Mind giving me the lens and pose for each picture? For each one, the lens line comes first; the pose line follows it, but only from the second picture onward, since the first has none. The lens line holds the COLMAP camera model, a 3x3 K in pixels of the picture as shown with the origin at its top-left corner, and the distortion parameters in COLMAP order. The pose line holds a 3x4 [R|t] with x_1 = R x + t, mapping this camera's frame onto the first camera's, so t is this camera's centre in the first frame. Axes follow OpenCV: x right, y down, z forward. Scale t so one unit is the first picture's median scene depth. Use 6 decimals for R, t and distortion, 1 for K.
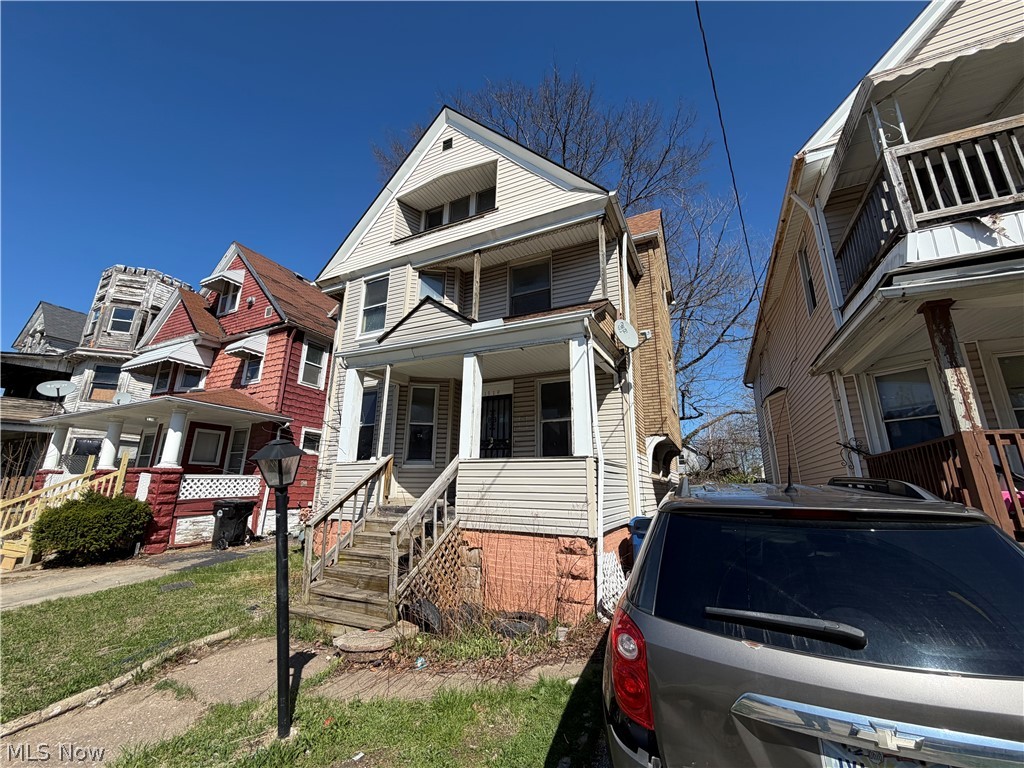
lens RADIAL K [[409.3, 0, 509.3], [0, 409.3, 381.9], [0, 0, 1]] dist [-0.001920, 0.000071]
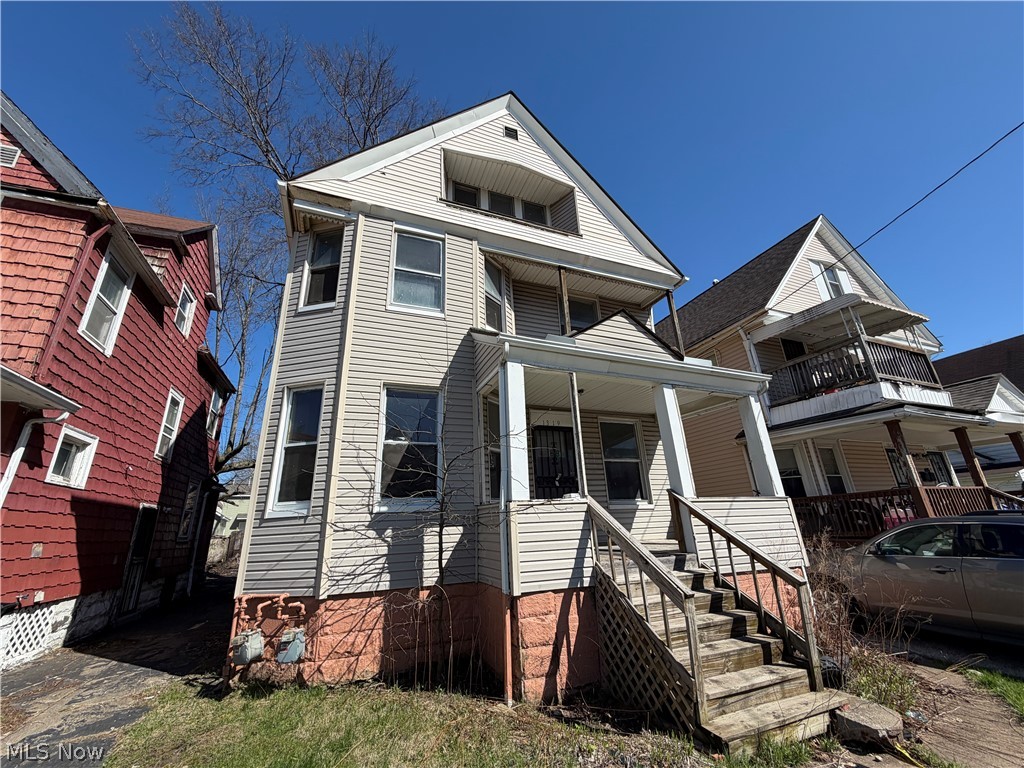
lens RADIAL K [[409.3, 0, 511.1], [0, 409.3, 381.3], [0, 0, 1]] dist [-0.001920, 0.000071]
pose [[0.664291, 0.216921, 0.715306, -0.700144], [-0.142908, 0.976169, -0.163314, 0.089466], [-0.733686, 0.006265, 0.679460, 0.426266]]
